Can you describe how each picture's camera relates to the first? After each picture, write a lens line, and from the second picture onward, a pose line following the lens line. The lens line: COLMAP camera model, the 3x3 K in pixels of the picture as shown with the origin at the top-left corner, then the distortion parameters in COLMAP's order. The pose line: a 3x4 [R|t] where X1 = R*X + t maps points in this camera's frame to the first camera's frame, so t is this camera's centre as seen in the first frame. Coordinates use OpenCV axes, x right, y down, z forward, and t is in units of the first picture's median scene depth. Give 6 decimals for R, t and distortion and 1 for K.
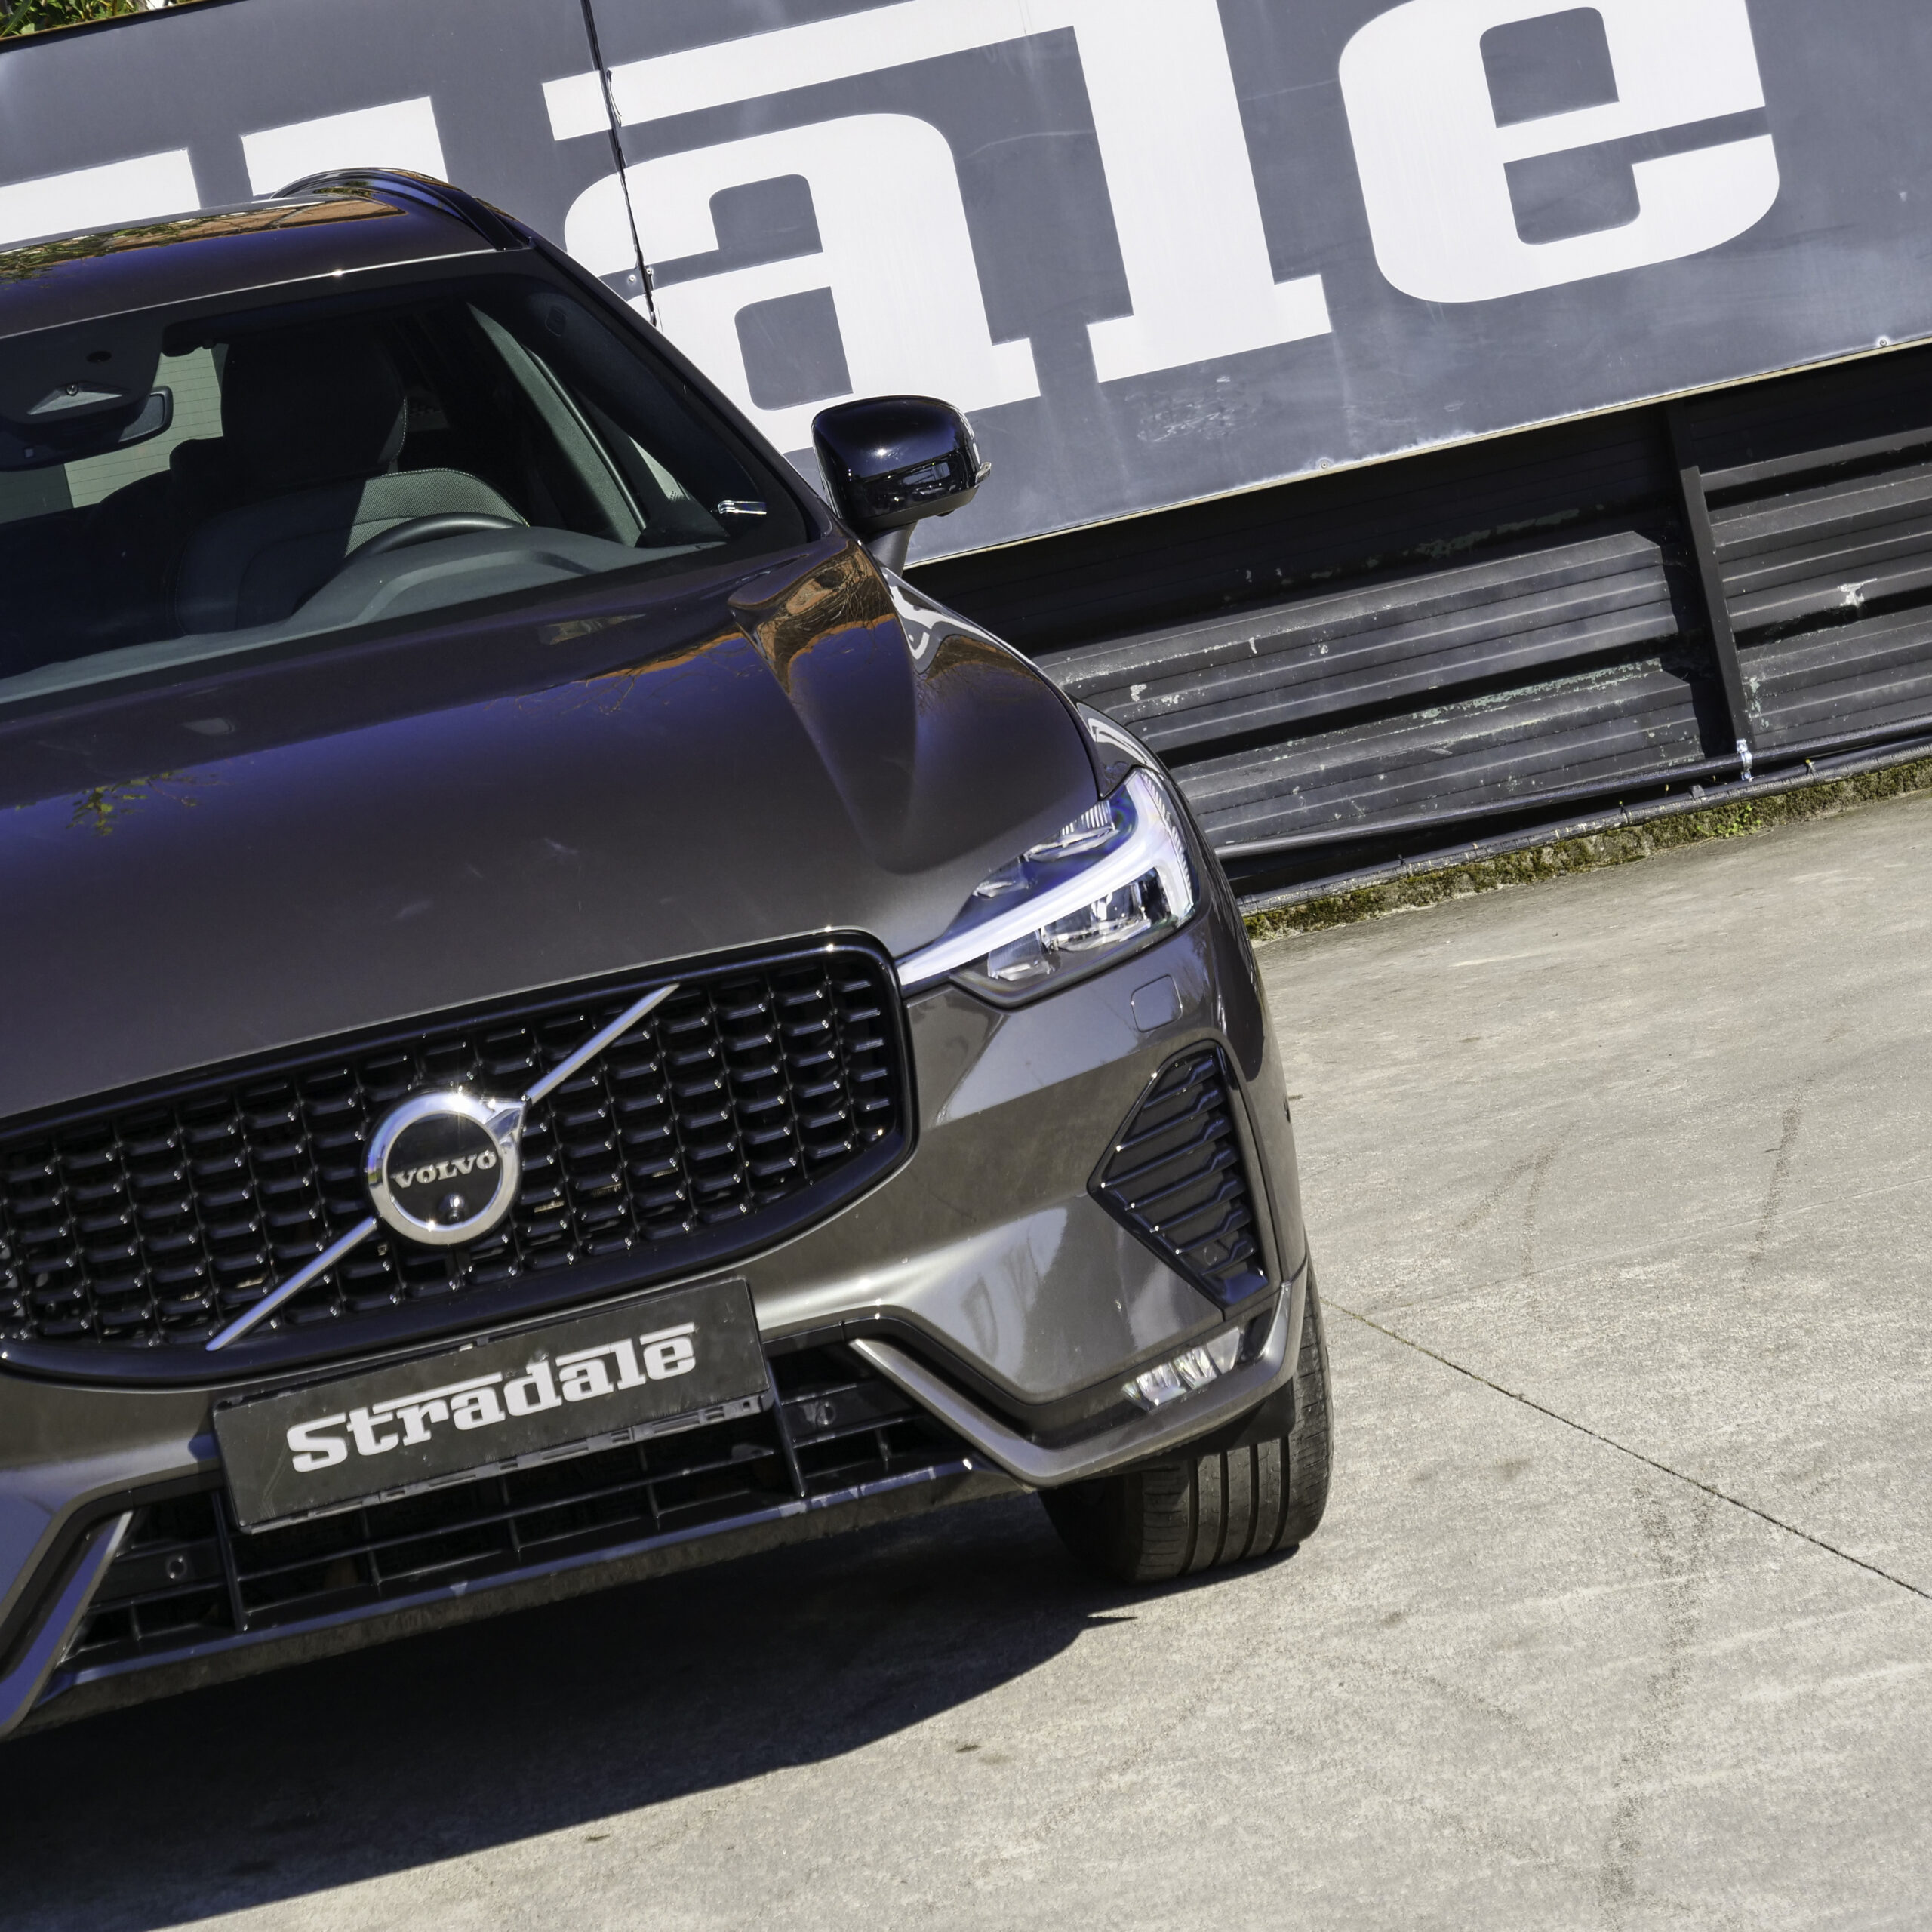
lens RADIAL K [[7614.8, 0, 957.0], [0, 7614.8, 842.4], [0, 0, 1]] dist [0.012631, 0.571459]
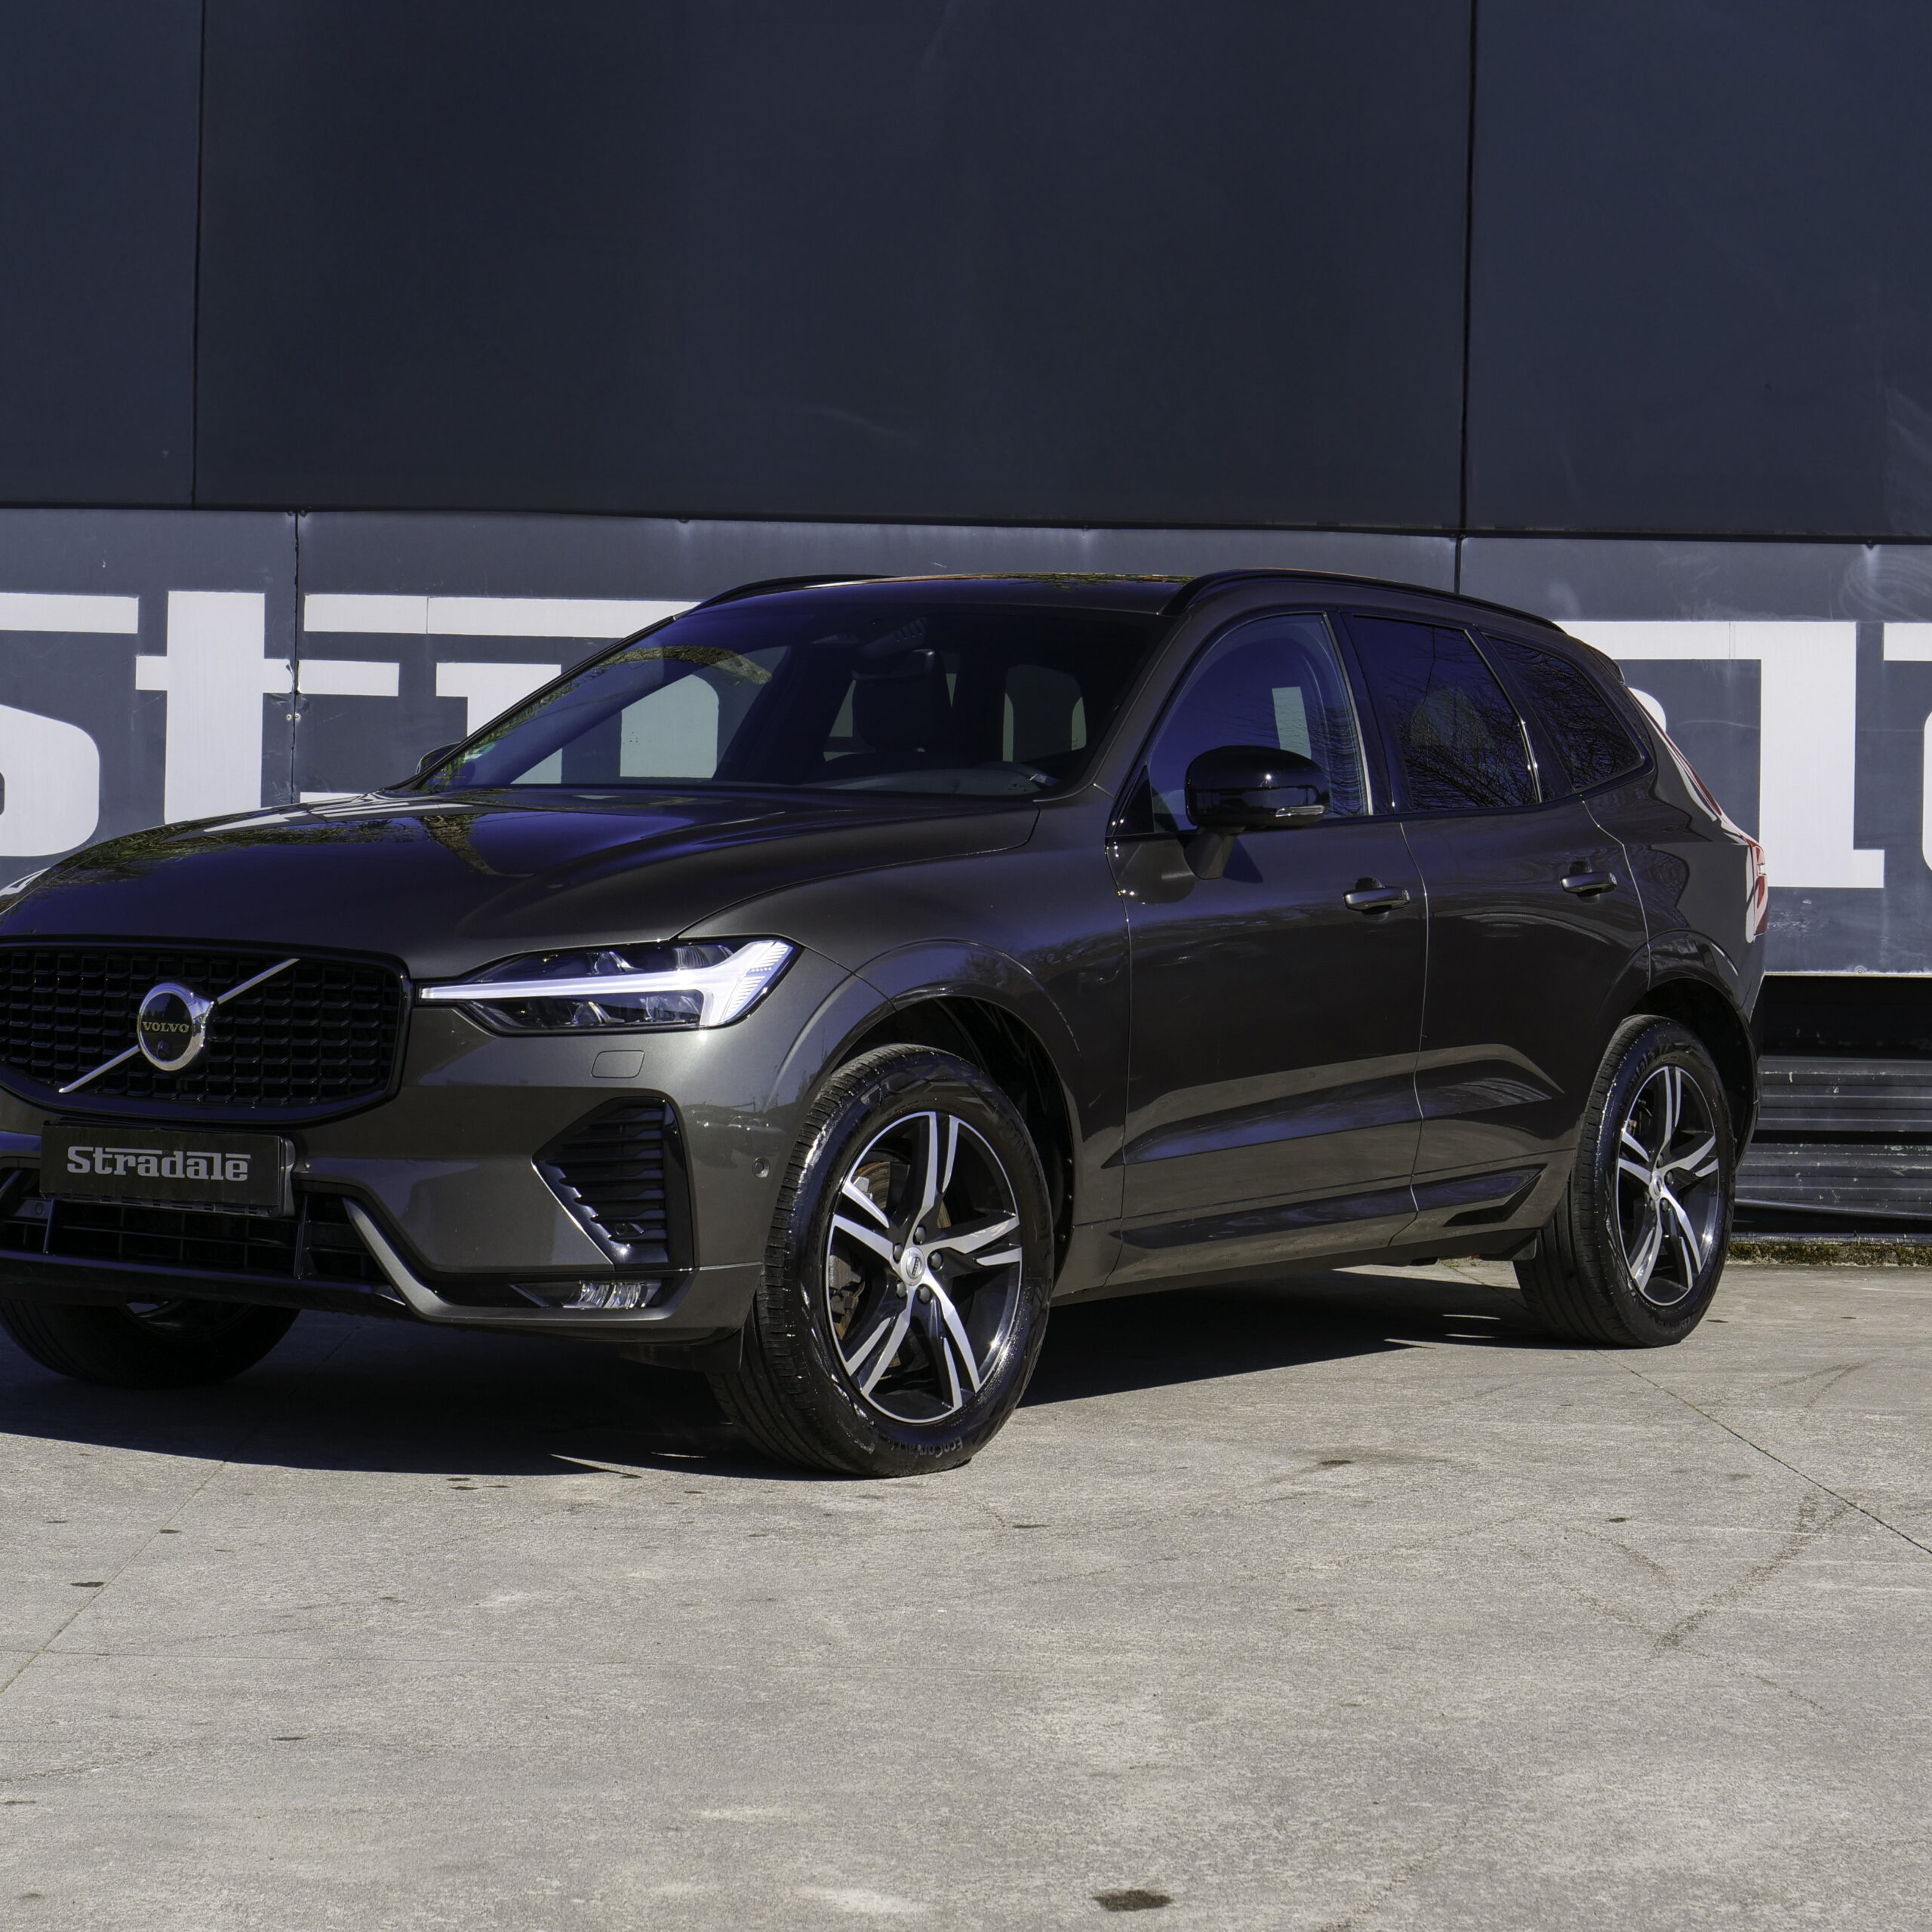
lens RADIAL K [[4839.0, 0, 945.0], [0, 4839.0, 962.8], [0, 0, 1]] dist [0.001456, -0.096543]
pose [[0.958892, 0.219224, -0.180183, 0.048472], [-0.232436, 0.971024, -0.055552, 0.048610], [0.162784, 0.095149, 0.982063, 0.003010]]
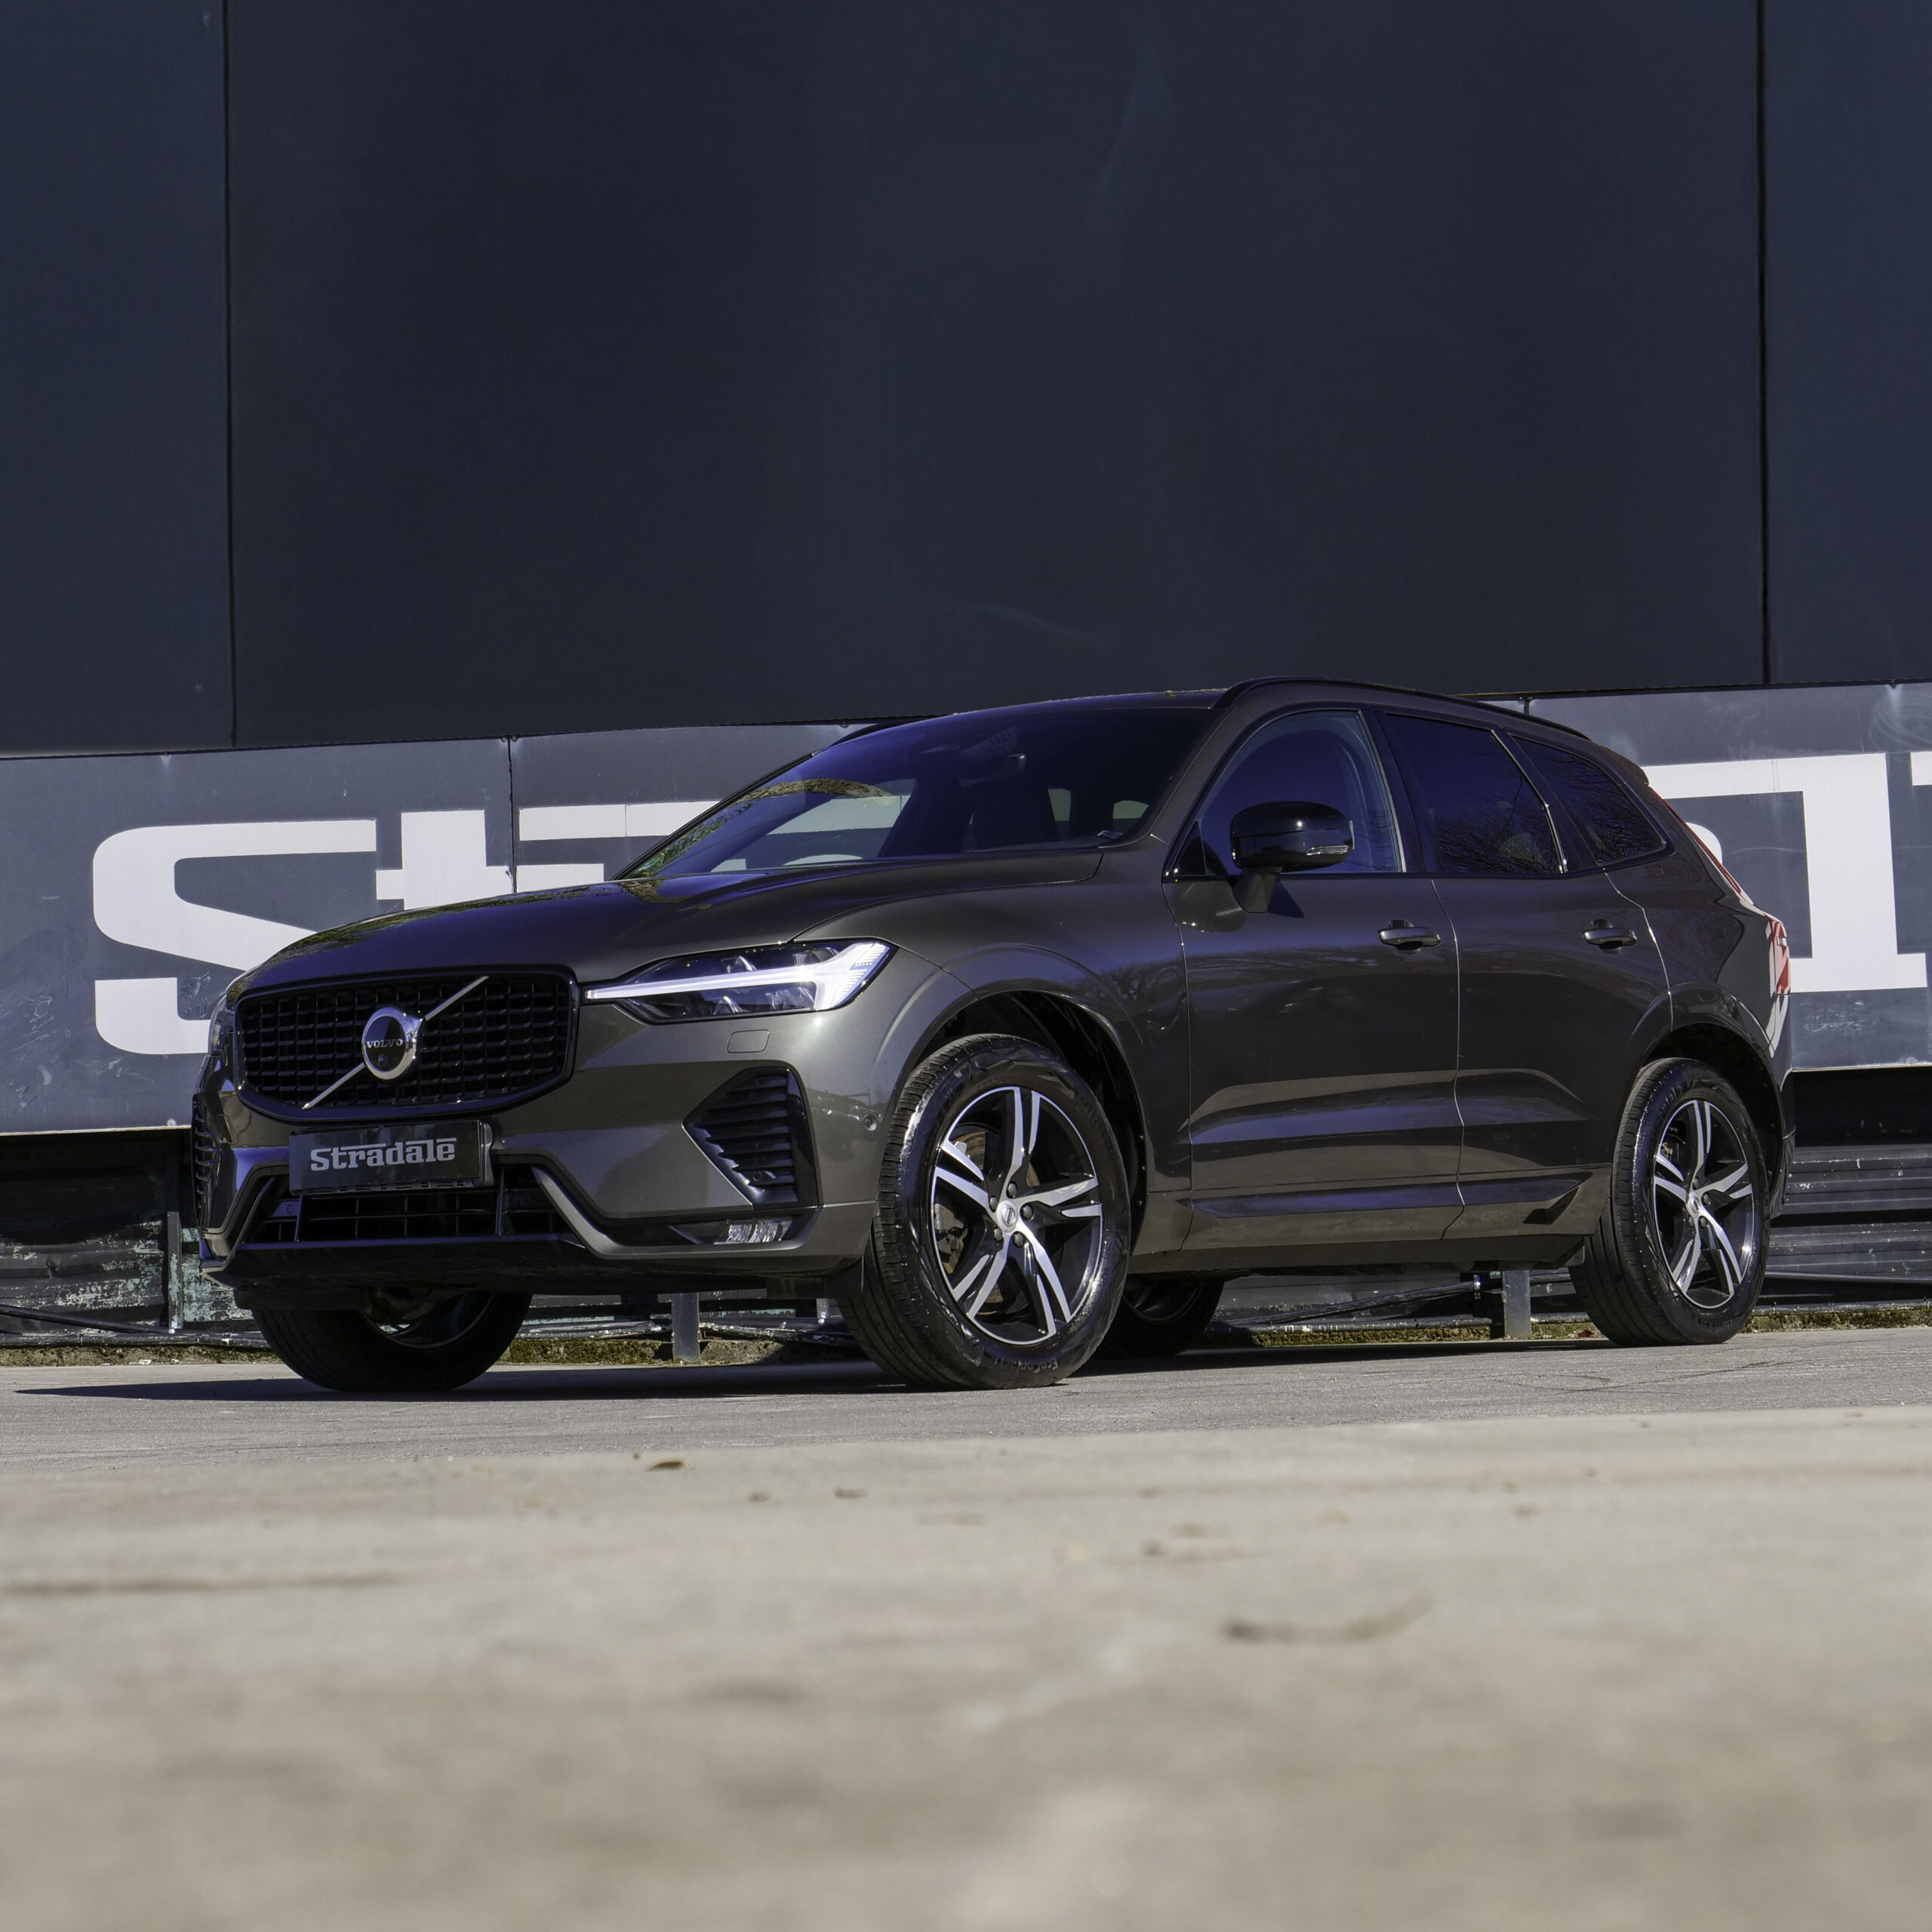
lens RADIAL K [[4839.0, 0, 945.0], [0, 4839.0, 962.8], [0, 0, 1]] dist [0.001456, -0.096543]
pose [[0.955853, 0.147703, -0.254027, 0.118780], [-0.184656, 0.974397, -0.128266, 0.114659], [0.228577, 0.169511, 0.958654, -0.115591]]
